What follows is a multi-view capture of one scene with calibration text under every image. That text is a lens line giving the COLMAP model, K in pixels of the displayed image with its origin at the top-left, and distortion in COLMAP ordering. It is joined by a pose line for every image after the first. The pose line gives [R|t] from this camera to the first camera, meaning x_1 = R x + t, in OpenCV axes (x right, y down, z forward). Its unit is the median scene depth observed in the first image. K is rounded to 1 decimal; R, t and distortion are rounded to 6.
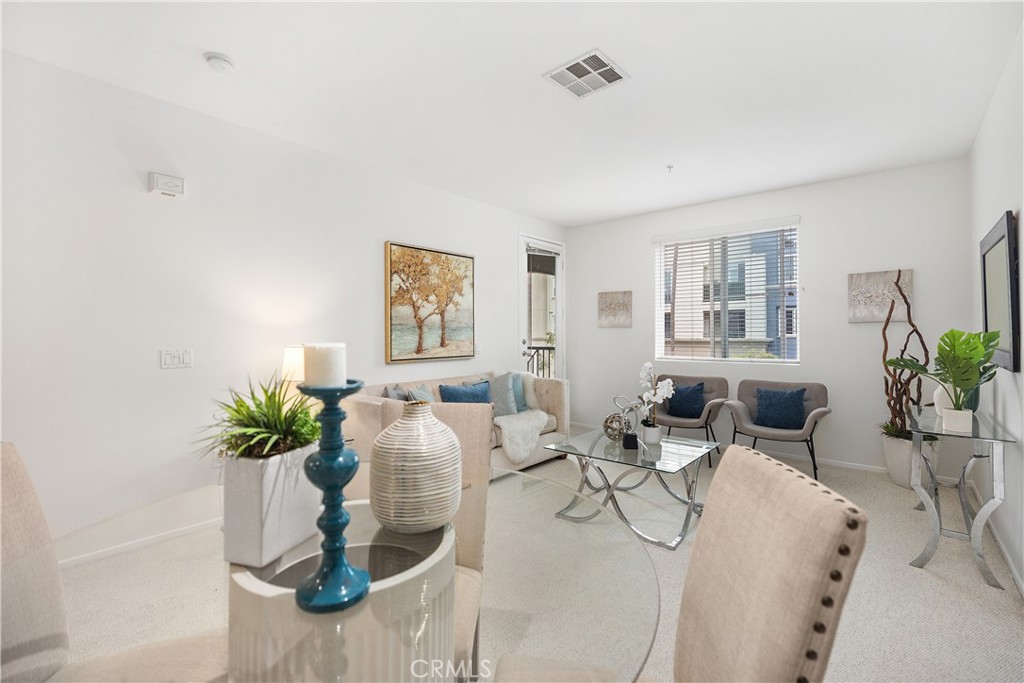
lens RADIAL K [[463.0, 0, 505.8], [0, 463.0, 335.2], [0, 0, 1]] dist [0.007981, -0.001430]
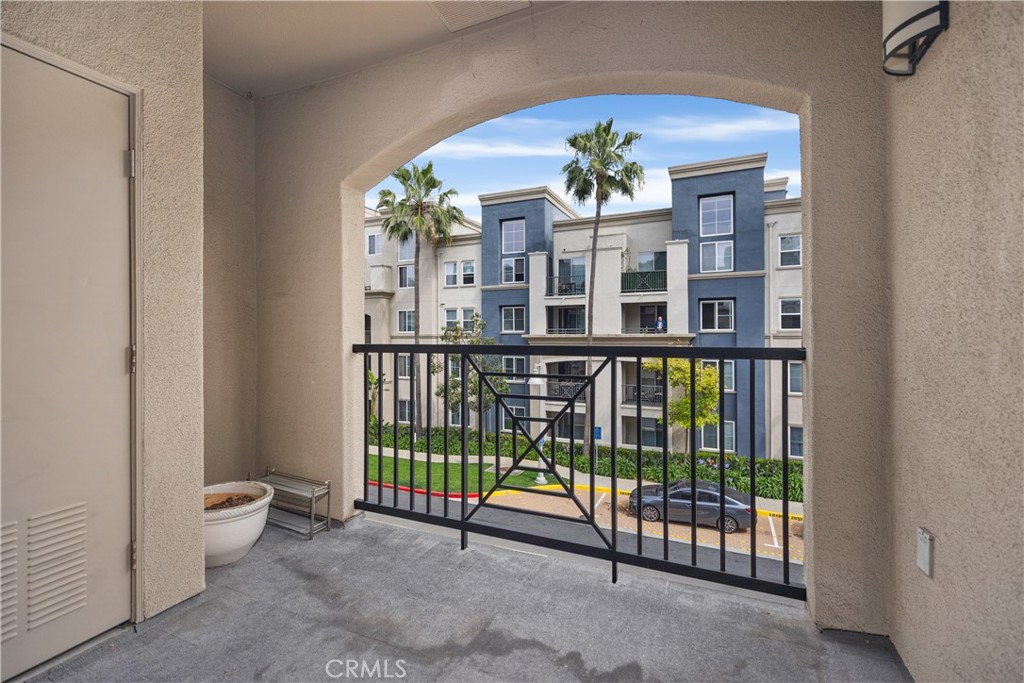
lens RADIAL K [[463.0, 0, 505.6], [0, 463.0, 332.6], [0, 0, 1]] dist [0.007981, -0.001430]
pose [[0.963188, -0.003155, 0.268809, -0.156253], [0.003618, 0.999993, -0.001228, 0.025957], [-0.268803, 0.002155, 0.963193, 1.277095]]
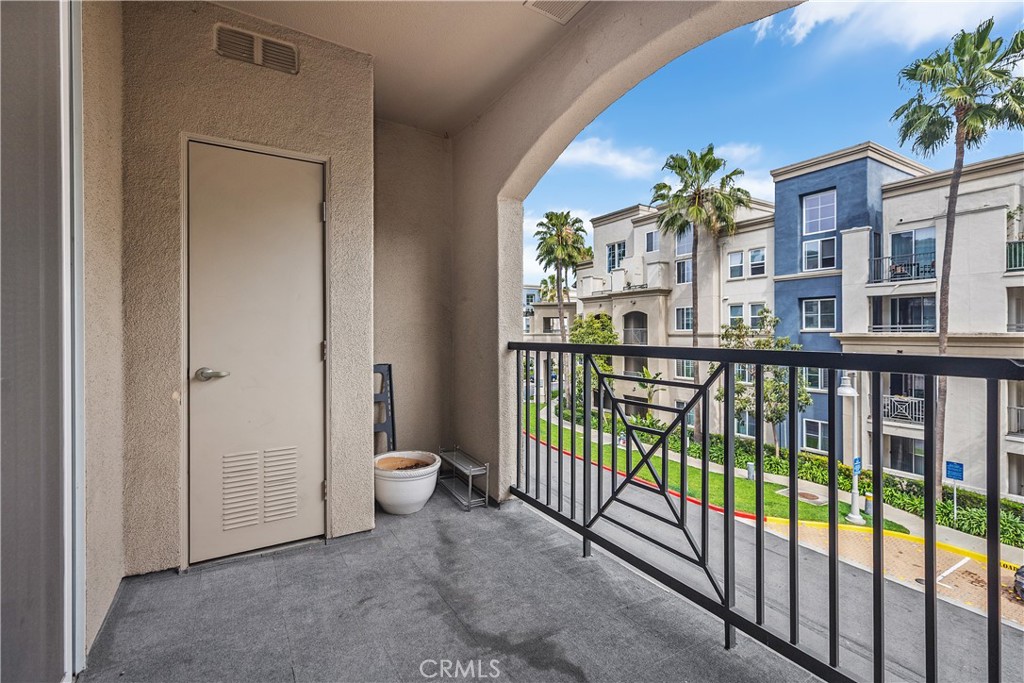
lens RADIAL K [[463.0, 0, 505.4], [0, 463.0, 332.8], [0, 0, 1]] dist [0.007981, -0.001430]
pose [[0.942875, -0.002186, -0.333140, 0.079108], [0.002810, 0.999995, 0.001391, 0.025269], [0.333135, -0.002248, 0.942876, 1.295259]]
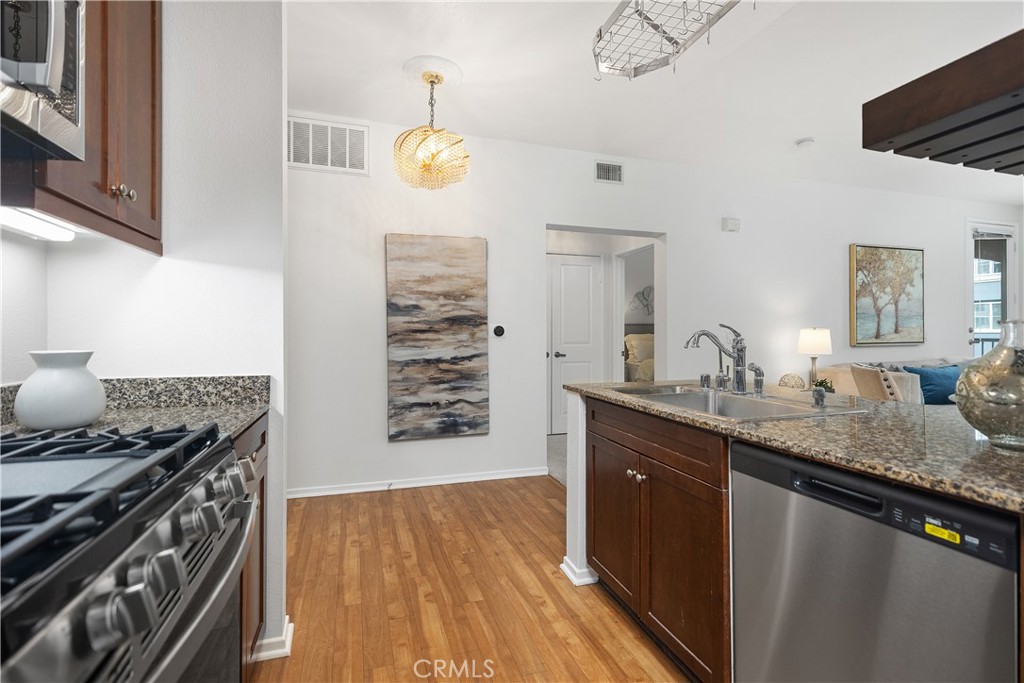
lens RADIAL K [[463.0, 0, 513.1], [0, 463.0, 331.3], [0, 0, 1]] dist [0.007981, -0.001430]
pose [[0.854211, -0.000687, -0.519925, -0.353987], [0.001235, 0.999999, 0.000709, 0.019192], [0.519924, -0.001248, 0.854211, -0.443384]]
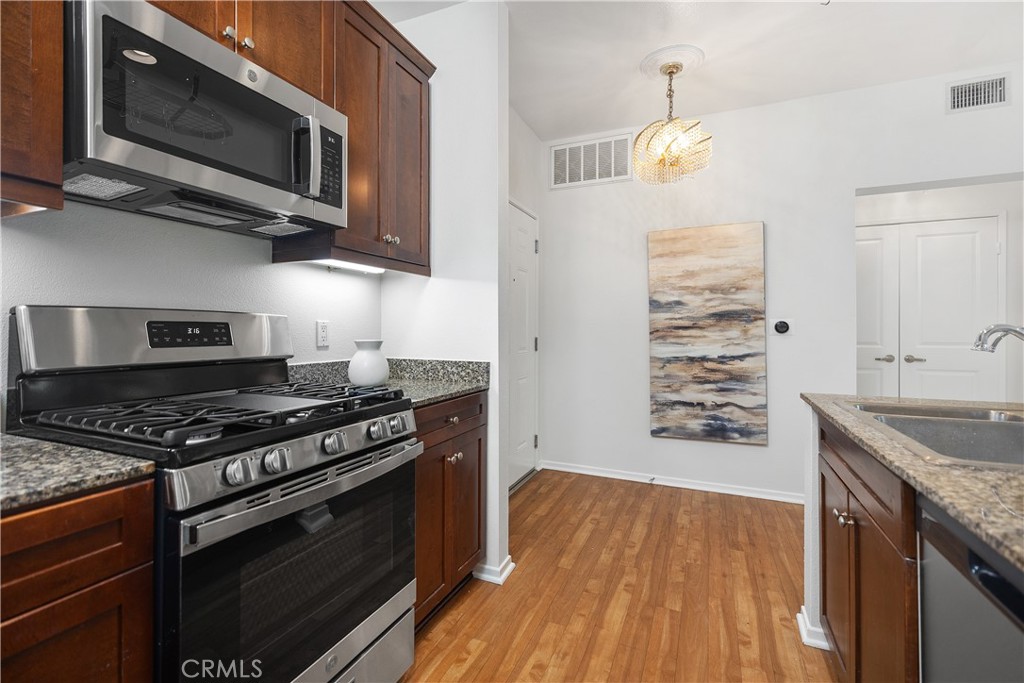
lens RADIAL K [[463.0, 0, 514.3], [0, 463.0, 328.2], [0, 0, 1]] dist [0.007981, -0.001430]
pose [[0.288628, -0.003081, -0.957436, -0.246647], [0.003956, 0.999990, -0.002026, 0.020471], [0.957433, -0.003203, 0.288638, -0.340309]]
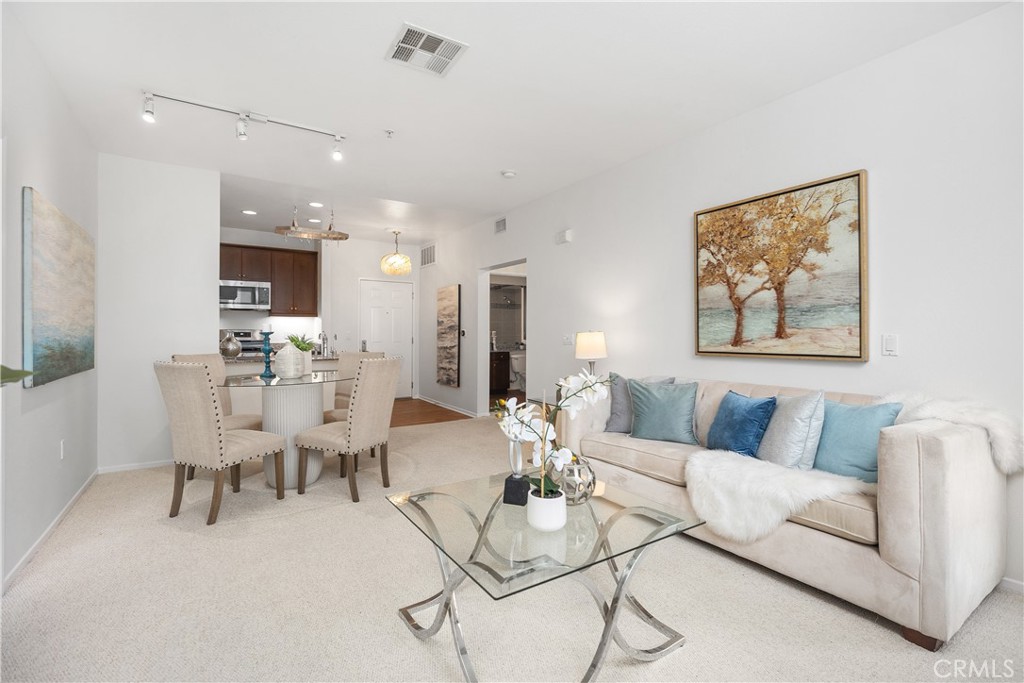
lens RADIAL K [[463.0, 0, 515.5], [0, 463.0, 326.9], [0, 0, 1]] dist [0.007981, -0.001430]
pose [[-0.278177, -0.011986, -0.960455, 0.615967], [0.000753, 0.999919, -0.012697, 0.017874], [0.960530, -0.004255, -0.278146, 0.853377]]
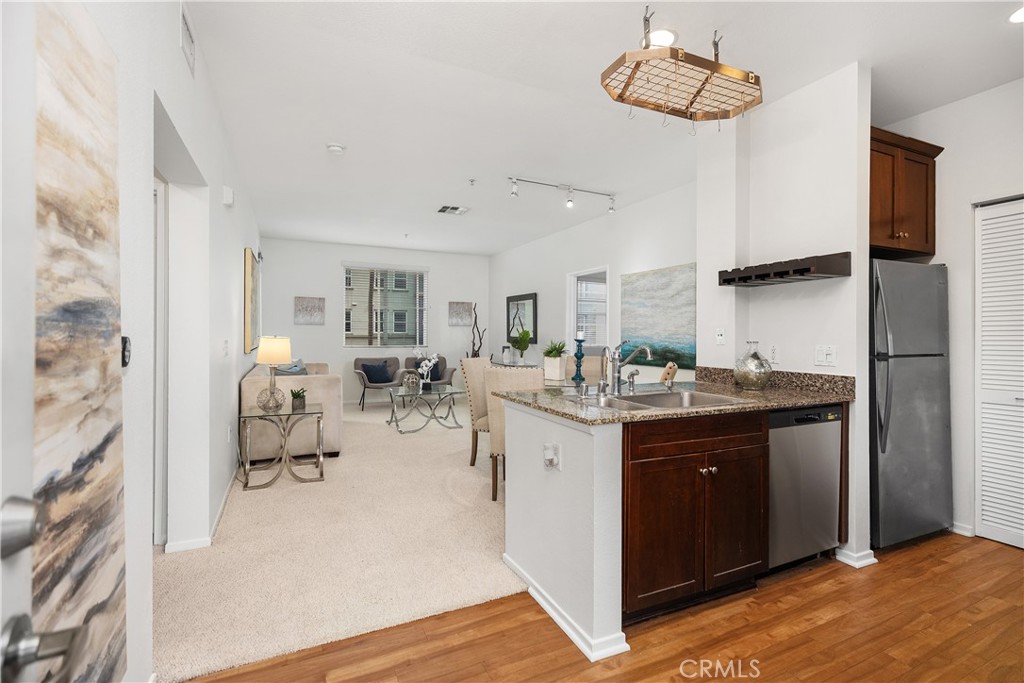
lens RADIAL K [[463.0, 0, 508.0], [0, 463.0, 332.9], [0, 0, 1]] dist [0.007981, -0.001430]
pose [[0.416050, 0.005490, 0.909325, -0.968733], [-0.008528, 0.999961, -0.002135, 0.006329], [-0.909302, -0.006866, 0.416081, -0.068959]]
